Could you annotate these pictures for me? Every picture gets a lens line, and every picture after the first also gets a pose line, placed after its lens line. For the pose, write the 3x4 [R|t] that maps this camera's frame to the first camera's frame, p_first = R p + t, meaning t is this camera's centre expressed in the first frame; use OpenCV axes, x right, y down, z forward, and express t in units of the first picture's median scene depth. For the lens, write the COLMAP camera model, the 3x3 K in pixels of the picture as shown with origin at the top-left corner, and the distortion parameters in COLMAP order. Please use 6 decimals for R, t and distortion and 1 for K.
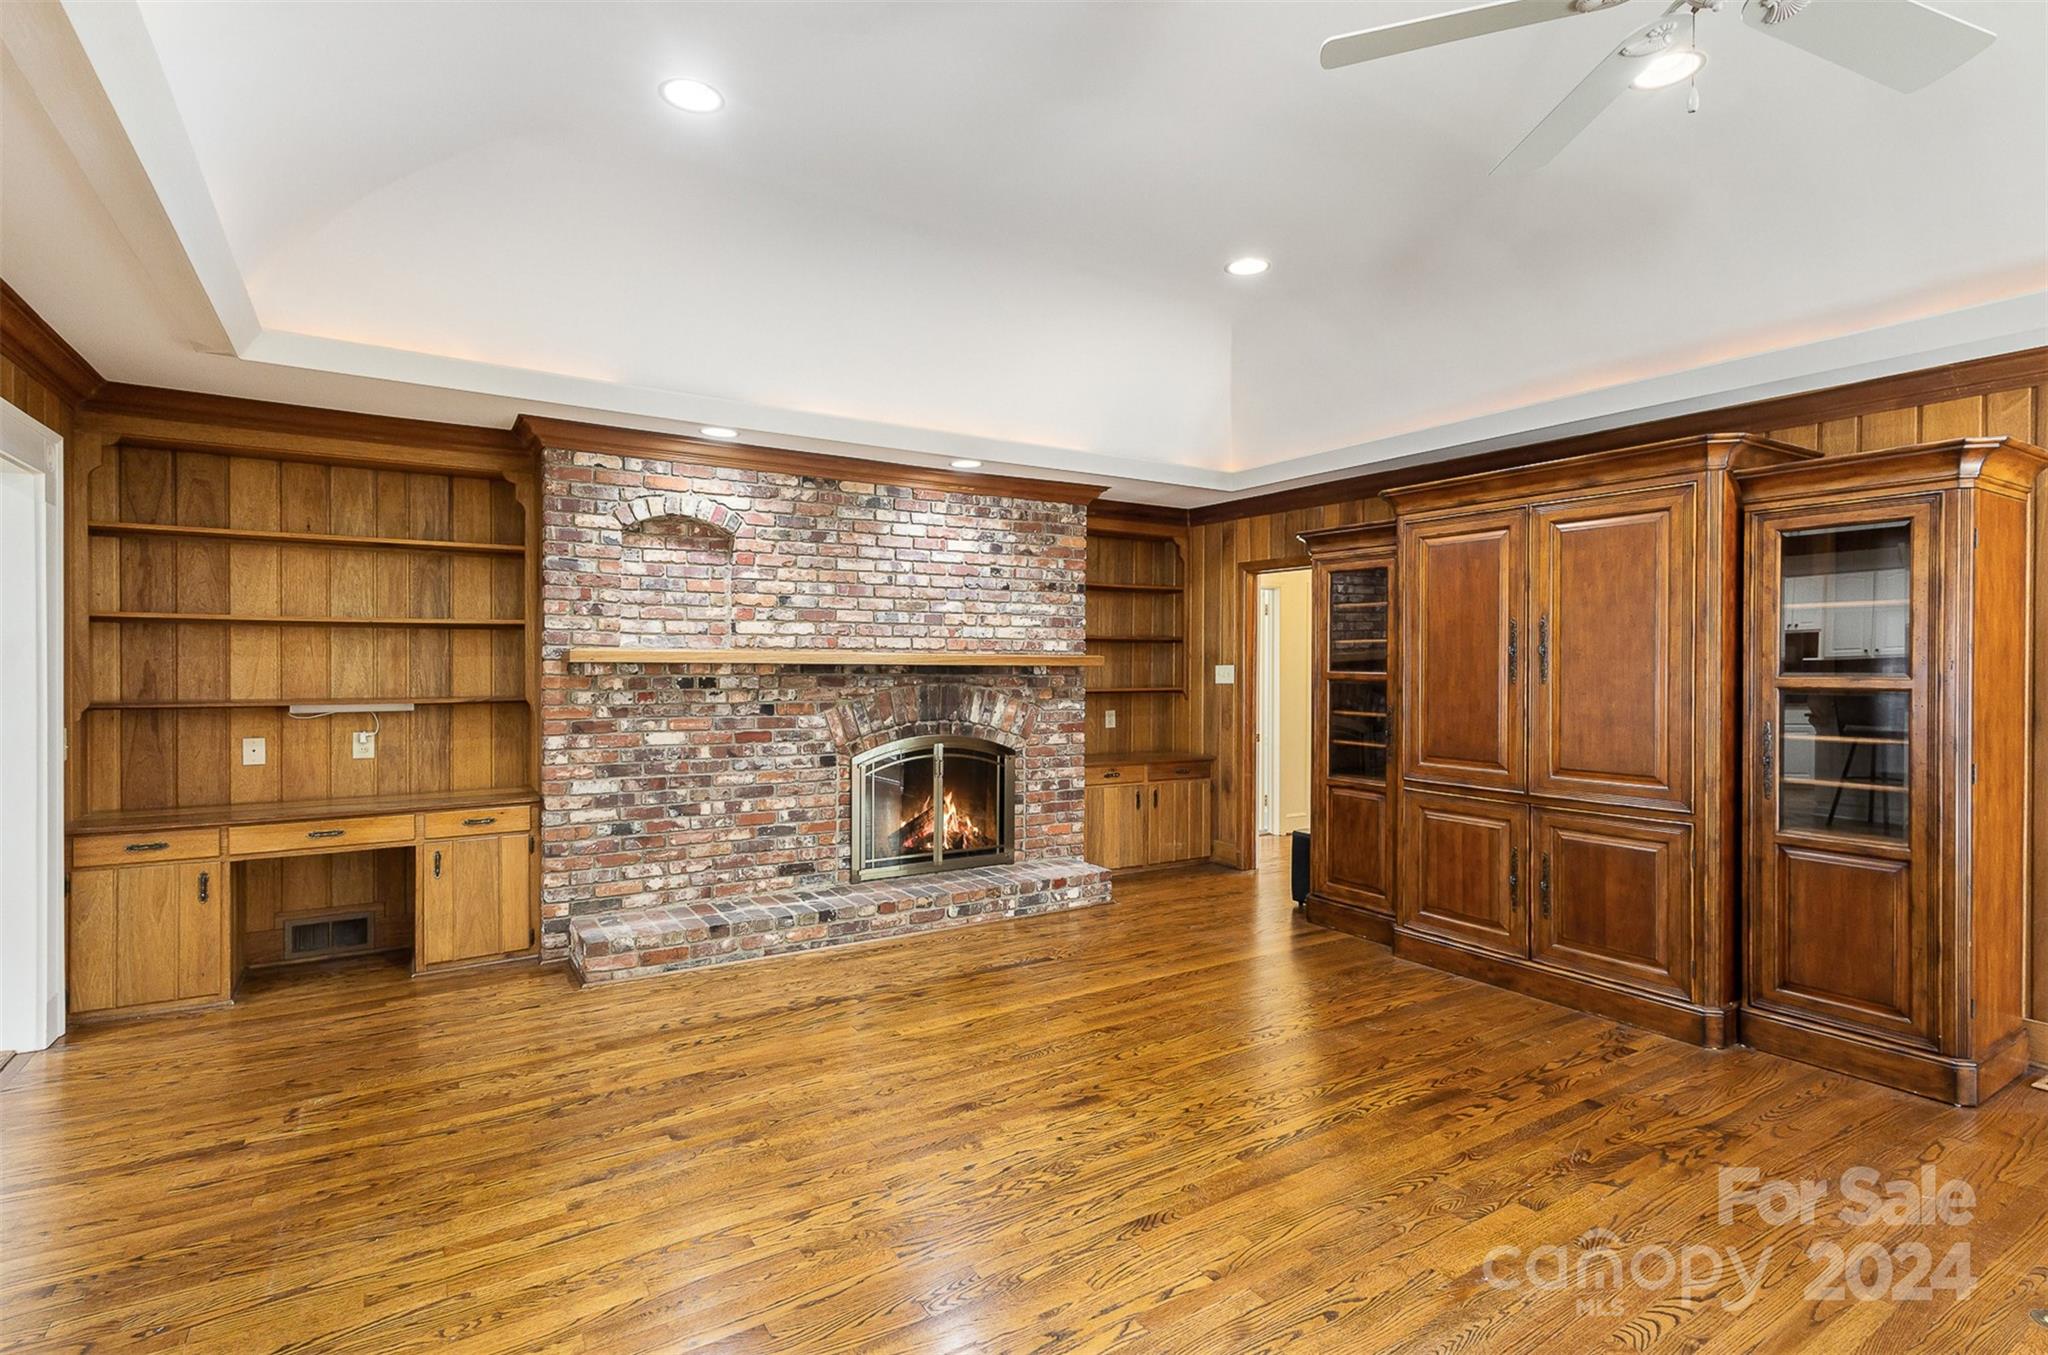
lens RADIAL K [[964.8, 0, 1066.6], [0, 964.8, 663.2], [0, 0, 1]] dist [0.016232, -0.003553]
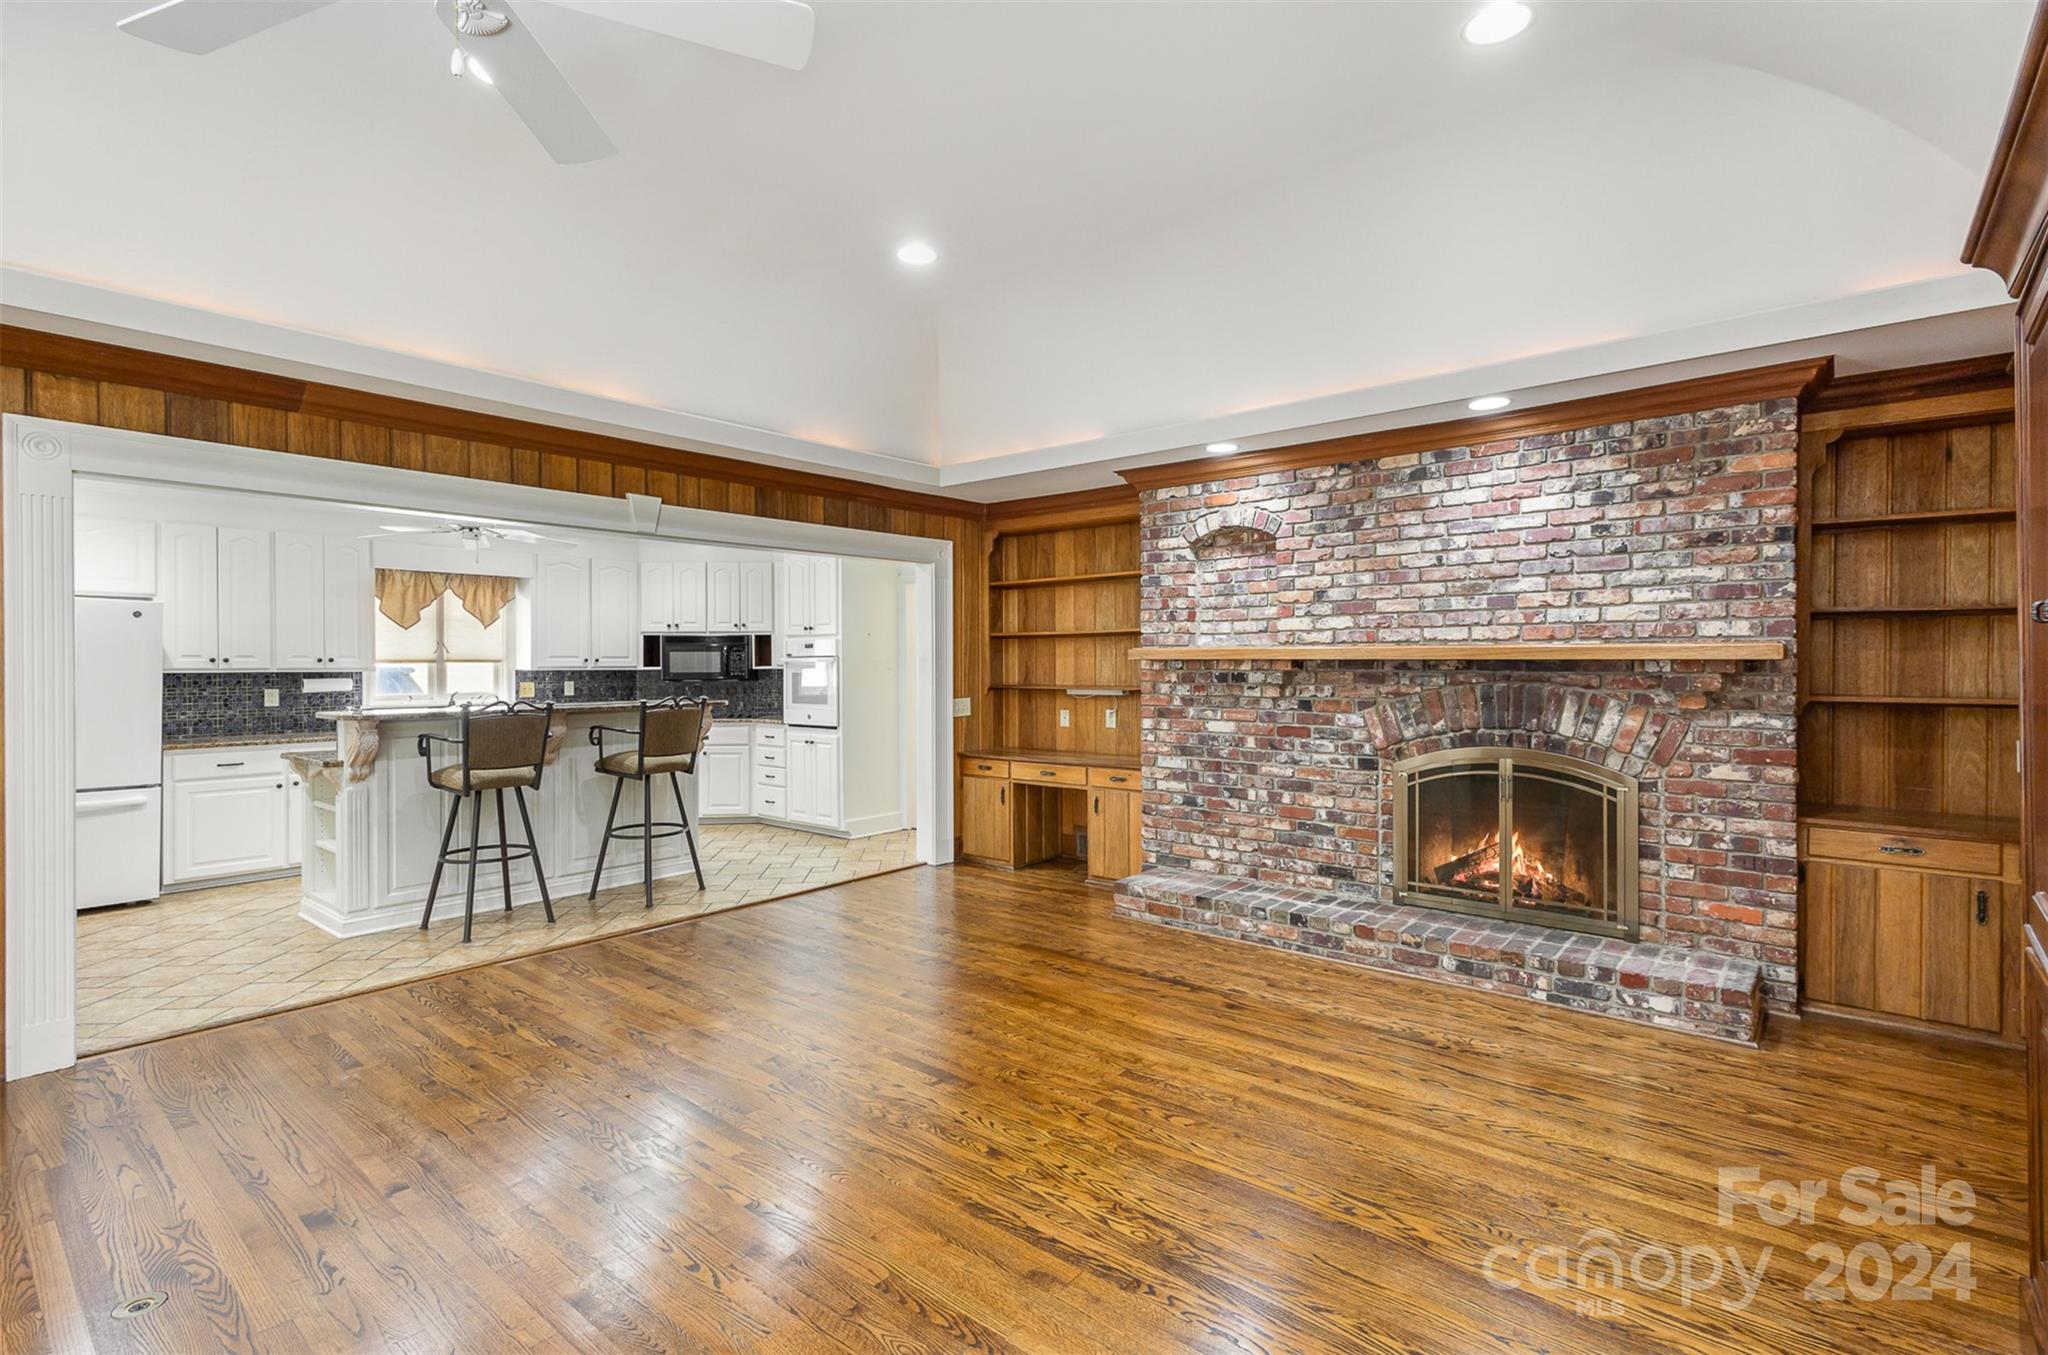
lens RADIAL K [[964.8, 0, 1021.9], [0, 964.8, 659.5], [0, 0, 1]] dist [0.016232, -0.003553]
pose [[0.298815, -0.008470, -0.954274, 0.565544], [0.004496, 0.999962, -0.007467, 0.006837], [0.954301, -0.002059, 0.298842, 0.425889]]
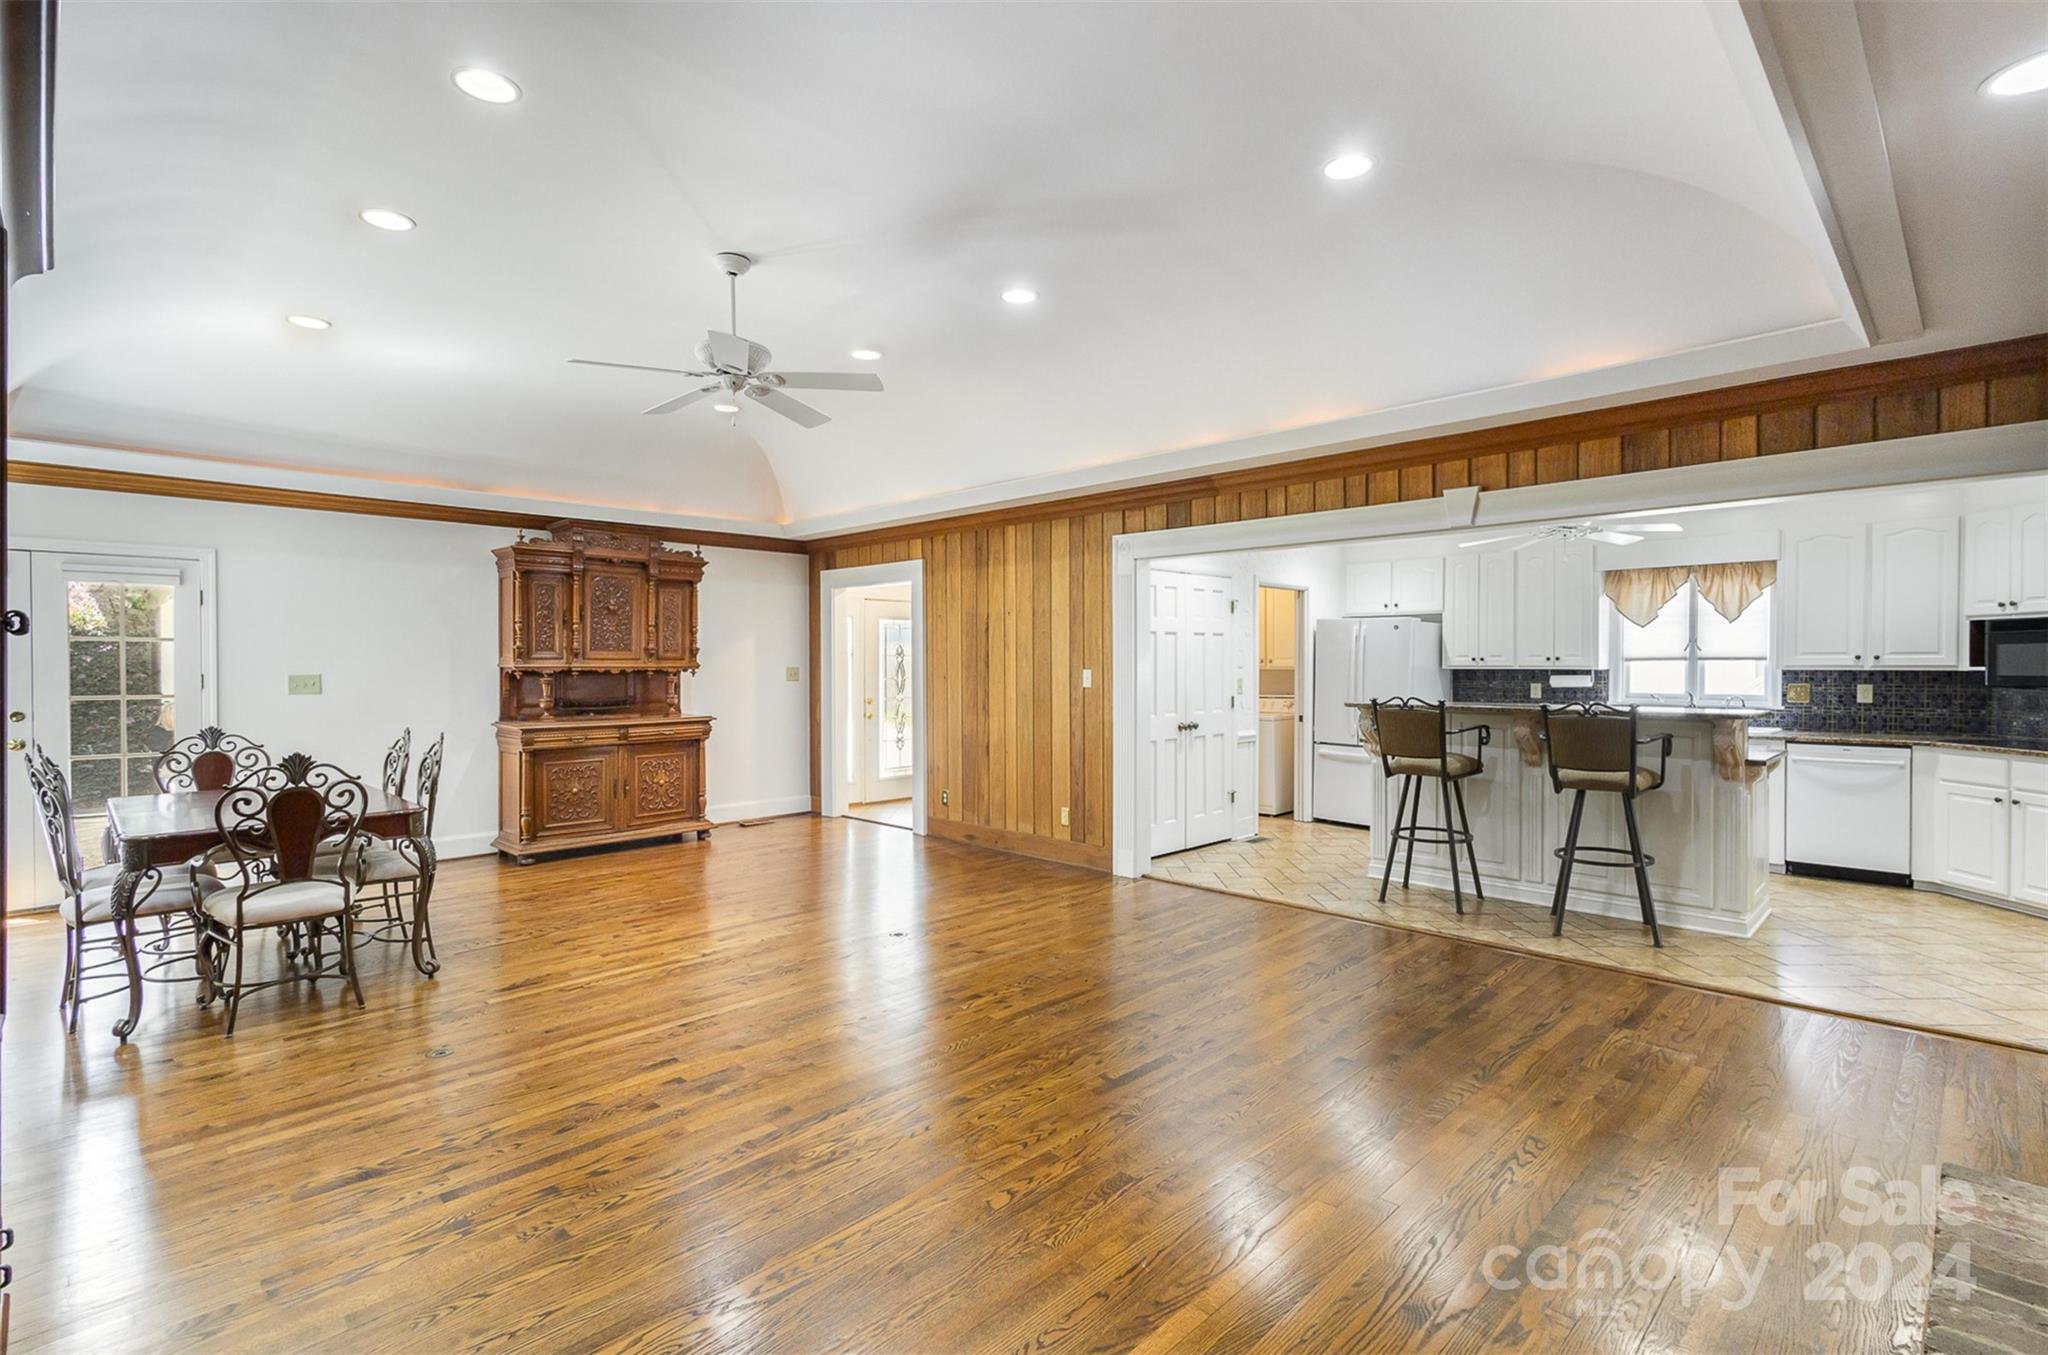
lens RADIAL K [[964.8, 0, 1038.1], [0, 964.8, 680.8], [0, 0, 1]] dist [0.016232, -0.003553]
pose [[-0.973732, 0.003662, -0.227667, 0.116949], [-0.000328, 0.999847, 0.017485, 0.001067], [0.227697, 0.017100, -0.973582, 1.207372]]
